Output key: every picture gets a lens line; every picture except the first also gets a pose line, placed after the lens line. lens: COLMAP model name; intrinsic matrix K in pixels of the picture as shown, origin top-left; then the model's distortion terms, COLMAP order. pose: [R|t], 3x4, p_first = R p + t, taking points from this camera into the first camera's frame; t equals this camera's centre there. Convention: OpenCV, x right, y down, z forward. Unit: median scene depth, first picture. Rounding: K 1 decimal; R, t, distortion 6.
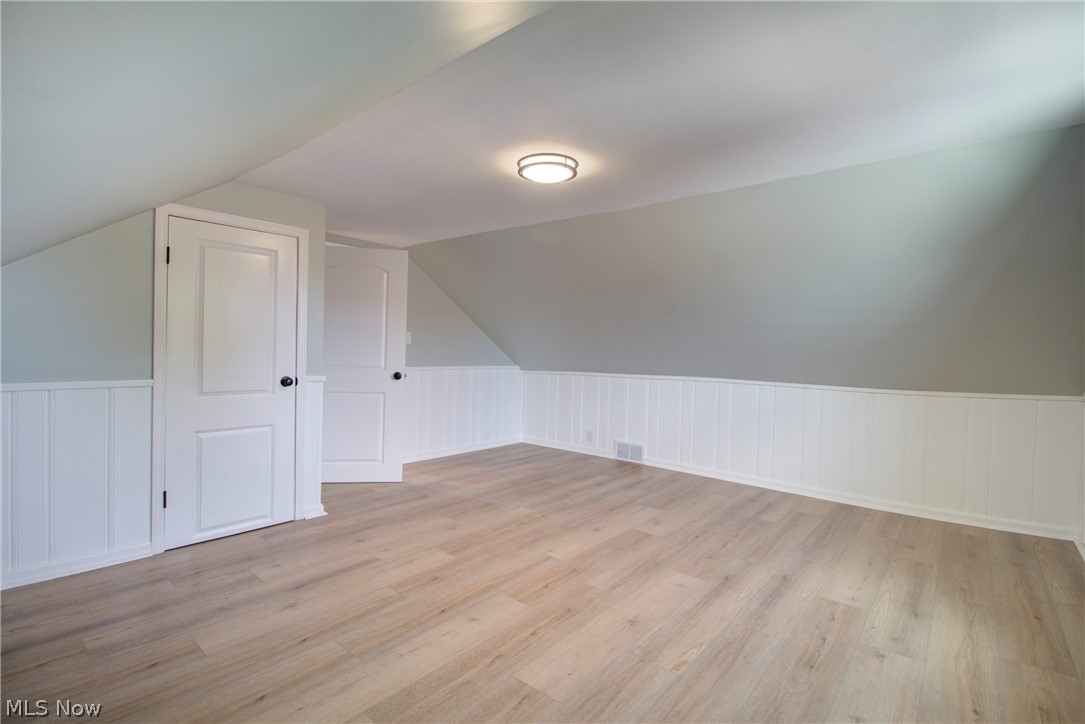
lens RADIAL K [[508.8, 0, 542.5], [0, 508.8, 350.8], [0, 0, 1]] dist [-0.000509, -0.013856]
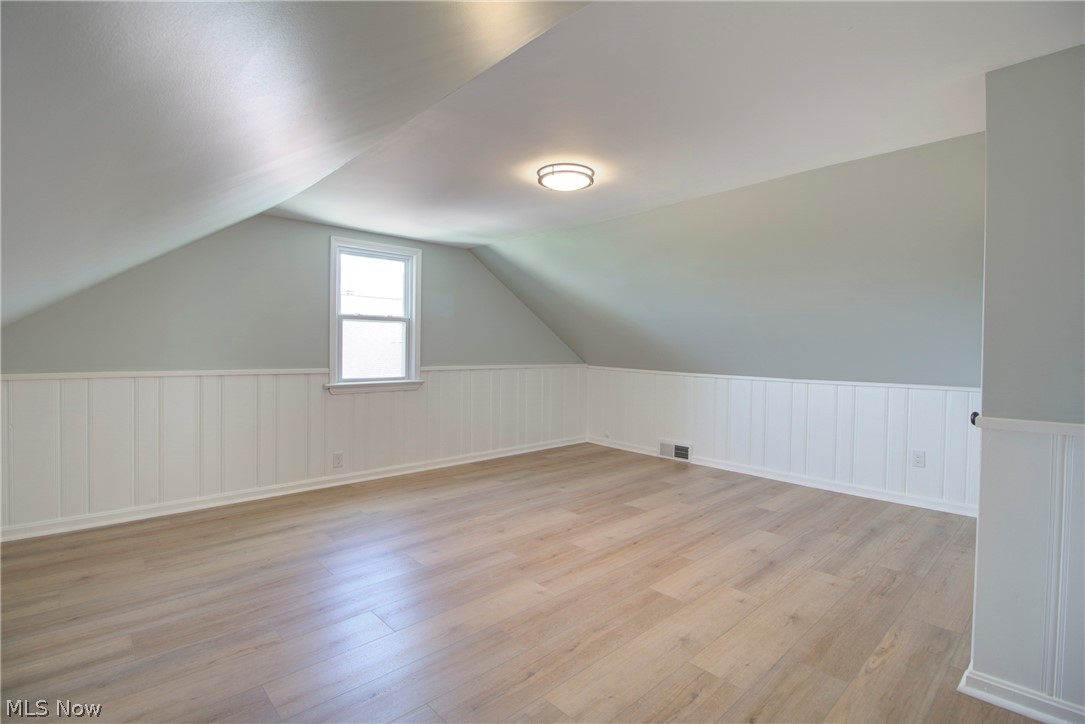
lens RADIAL K [[508.8, 0, 542.5], [0, 508.8, 350.8], [0, 0, 1]] dist [-0.000509, -0.013856]
pose [[-0.991816, -0.038456, 0.121749, -0.077476], [-0.036770, 0.999195, 0.016061, -0.010496], [-0.122268, 0.011453, -0.992431, 1.899275]]
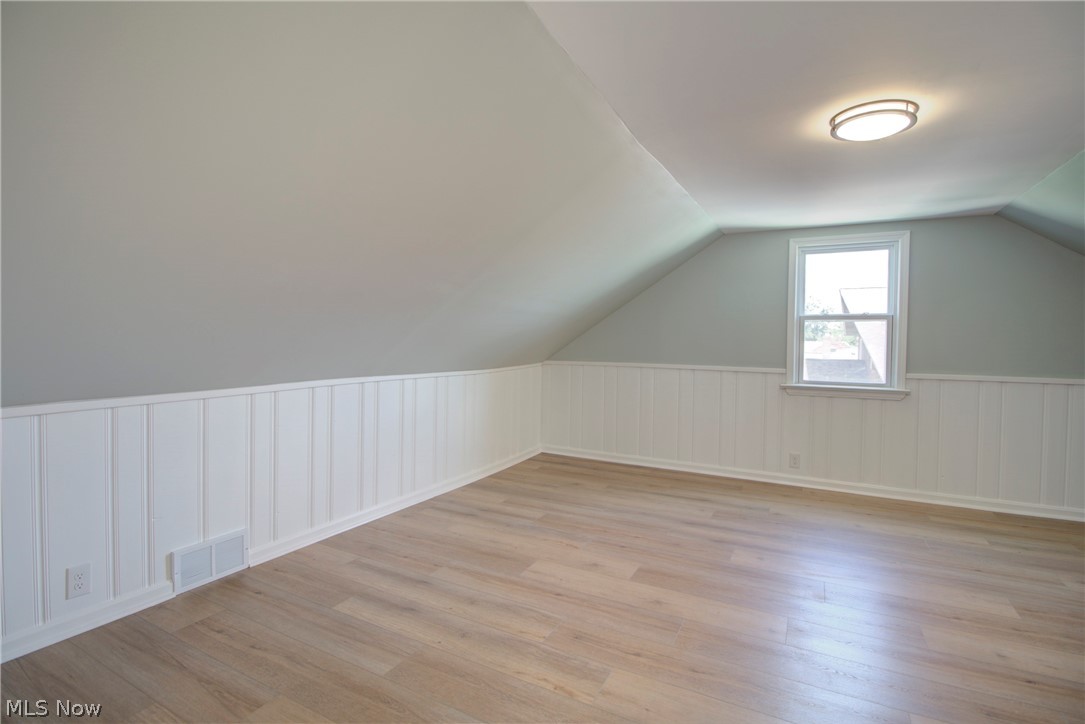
lens RADIAL K [[514.2, 0, 542.9], [0, 514.2, 350.9], [0, 0, 1]] dist [-0.003379, -0.013654]
pose [[-0.205571, -0.048791, 0.977425, -0.624965], [-0.015515, 0.998793, 0.046595, -0.025602], [-0.978519, -0.005586, -0.206080, 1.533810]]
